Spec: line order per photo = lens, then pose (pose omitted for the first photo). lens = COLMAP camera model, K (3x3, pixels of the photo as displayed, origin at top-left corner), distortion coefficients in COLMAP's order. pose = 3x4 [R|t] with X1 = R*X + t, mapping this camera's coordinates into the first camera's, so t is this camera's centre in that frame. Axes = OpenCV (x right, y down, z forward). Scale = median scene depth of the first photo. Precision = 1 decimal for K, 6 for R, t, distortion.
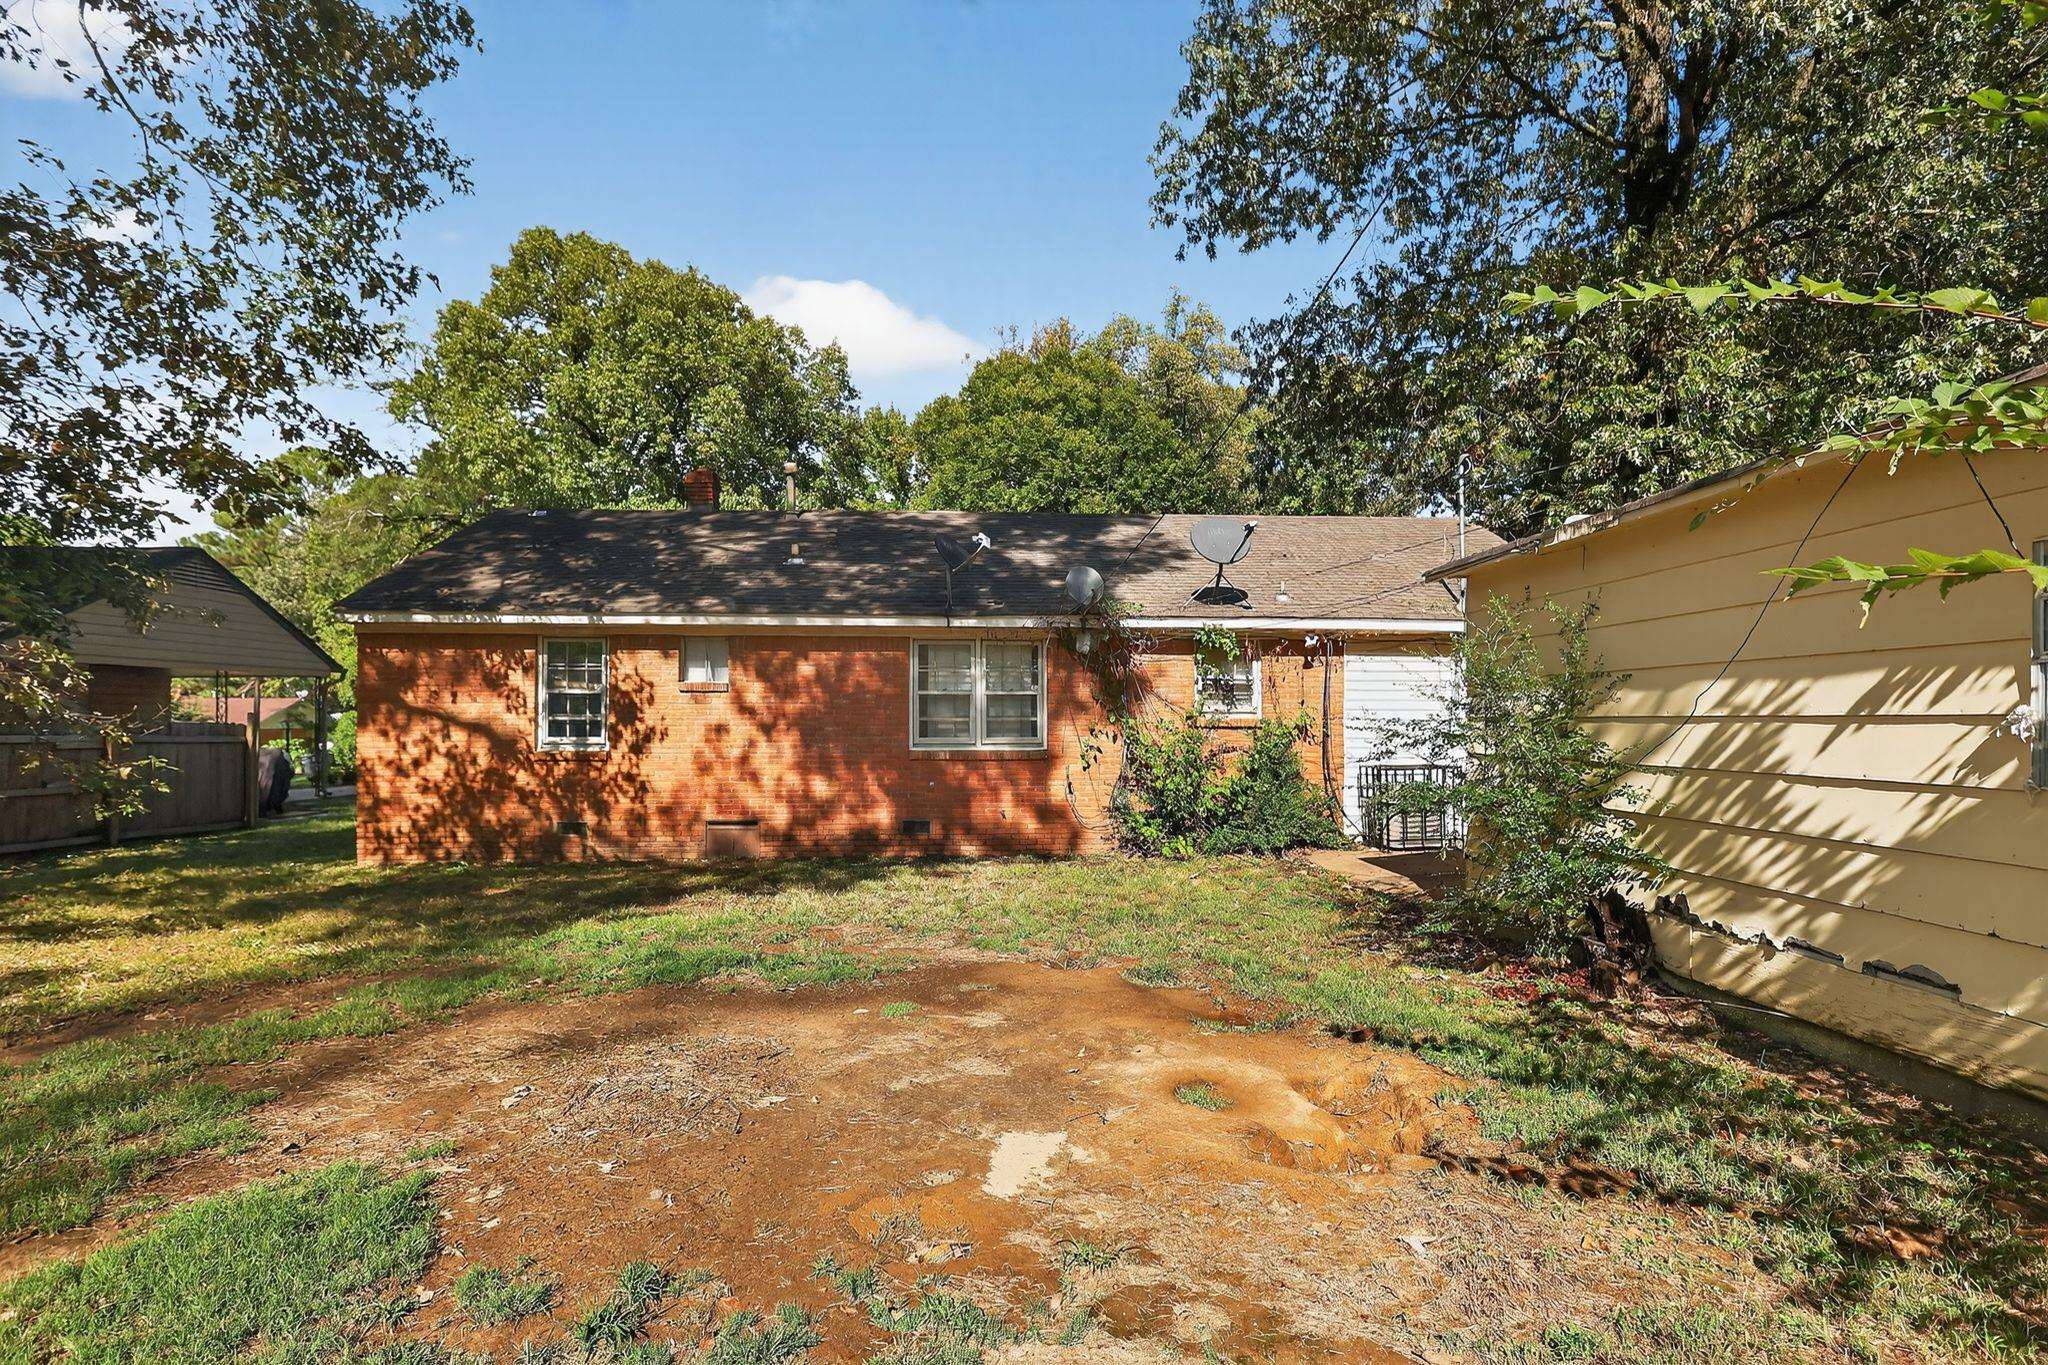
lens RADIAL K [[949.9, 0, 1024.0], [0, 949.9, 713.0], [0, 0, 1]] dist [-0.000319, 0.000142]
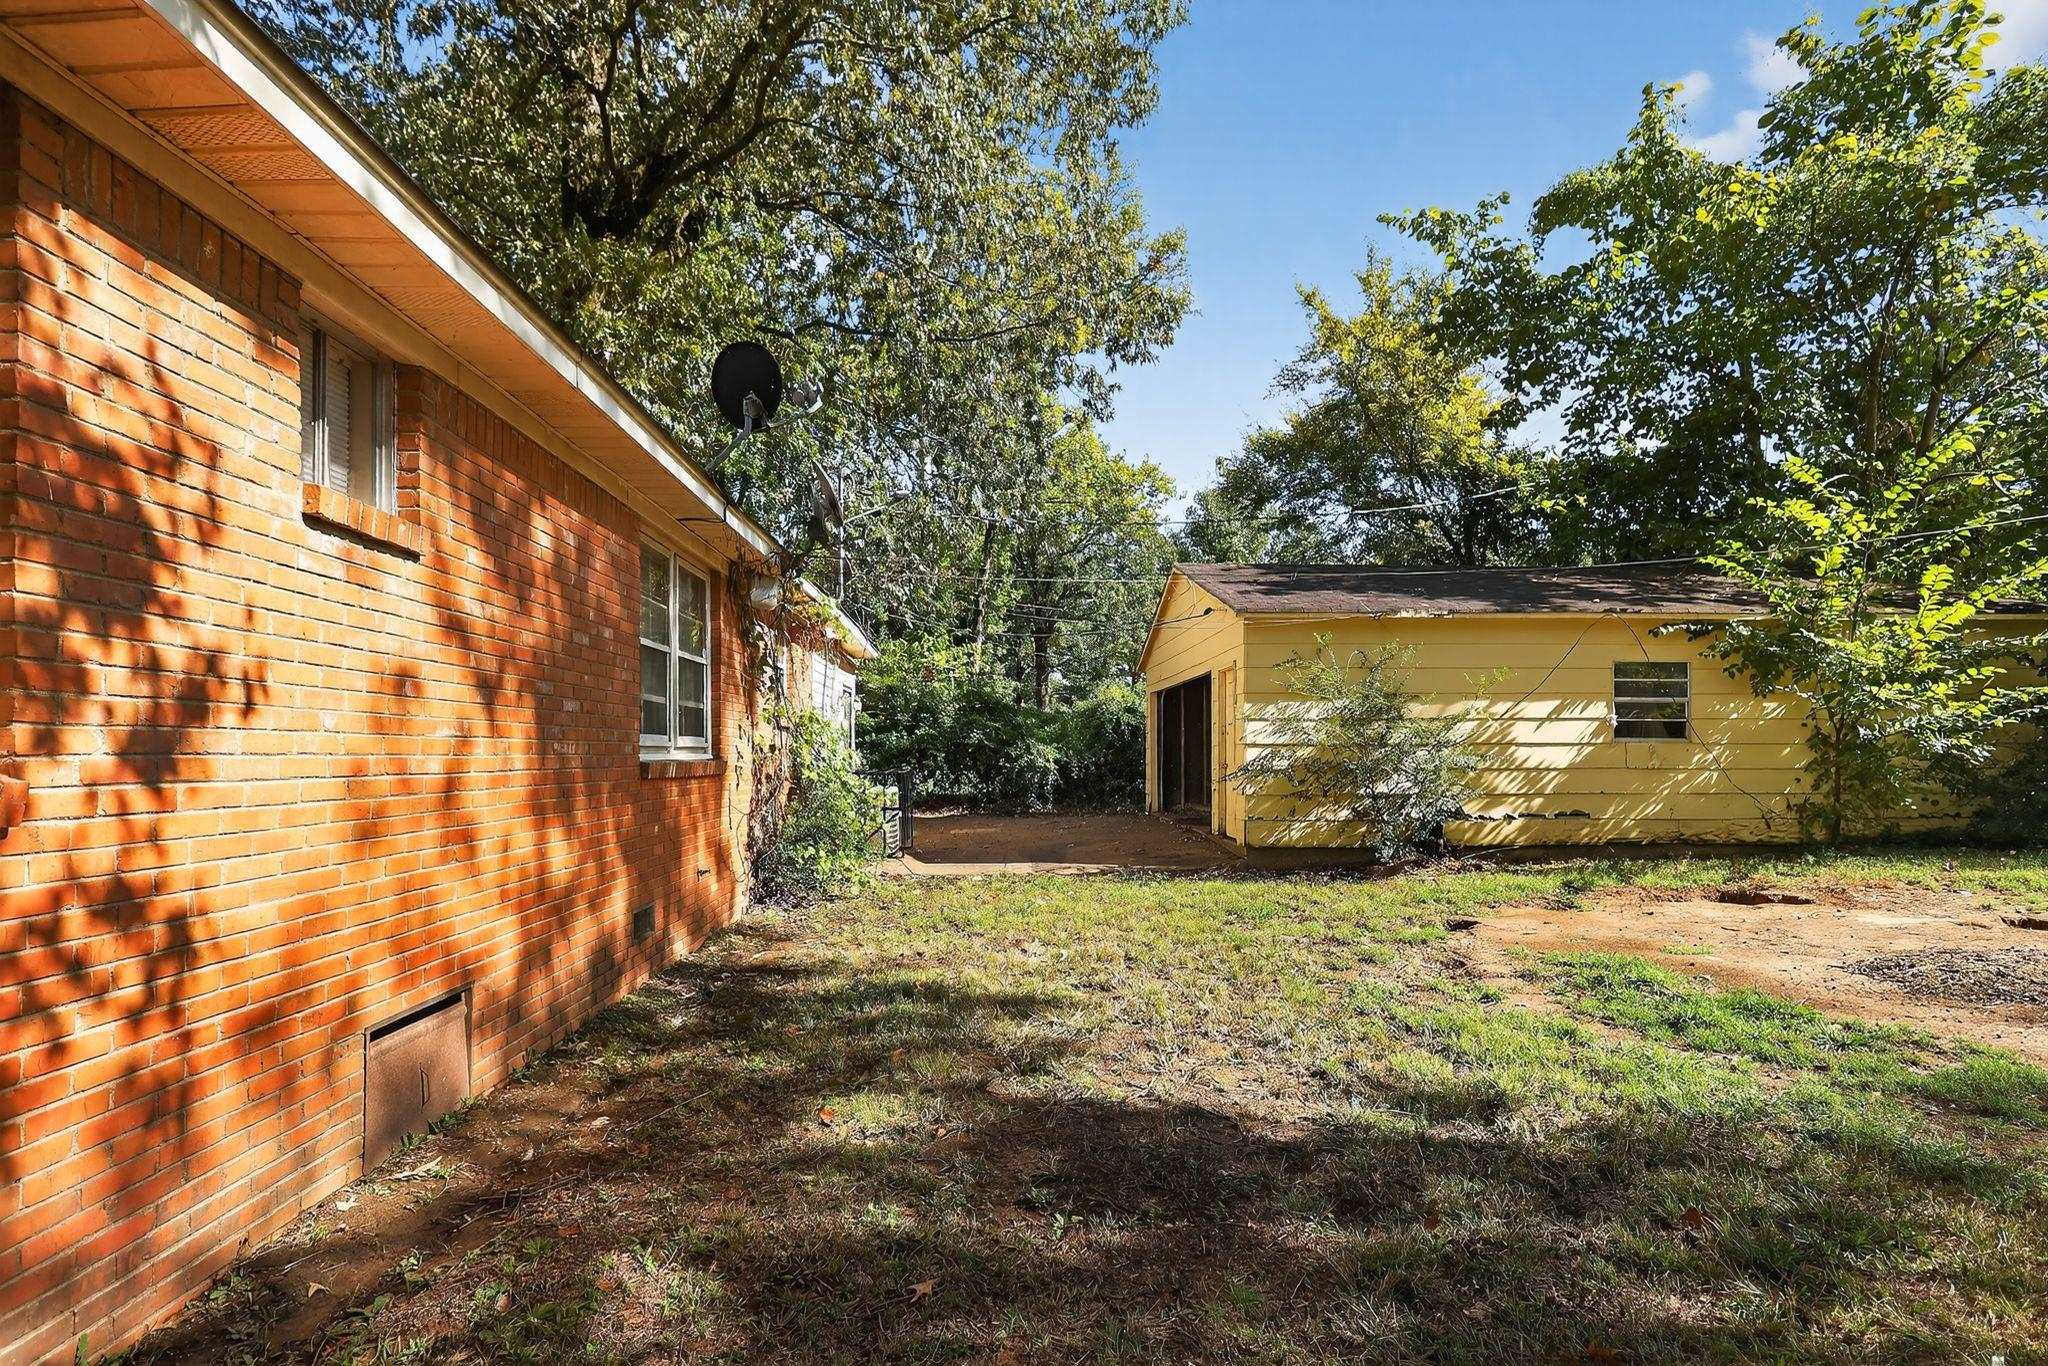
lens RADIAL K [[966.5, 0, 1021.9], [0, 966.5, 757.2], [0, 0, 1]] dist [-0.000306, 0.000093]
pose [[0.026044, -0.002774, 0.999657, -0.604493], [-0.004406, 0.999986, 0.002889, 0.037186], [-0.999651, -0.004479, 0.026032, 0.815172]]
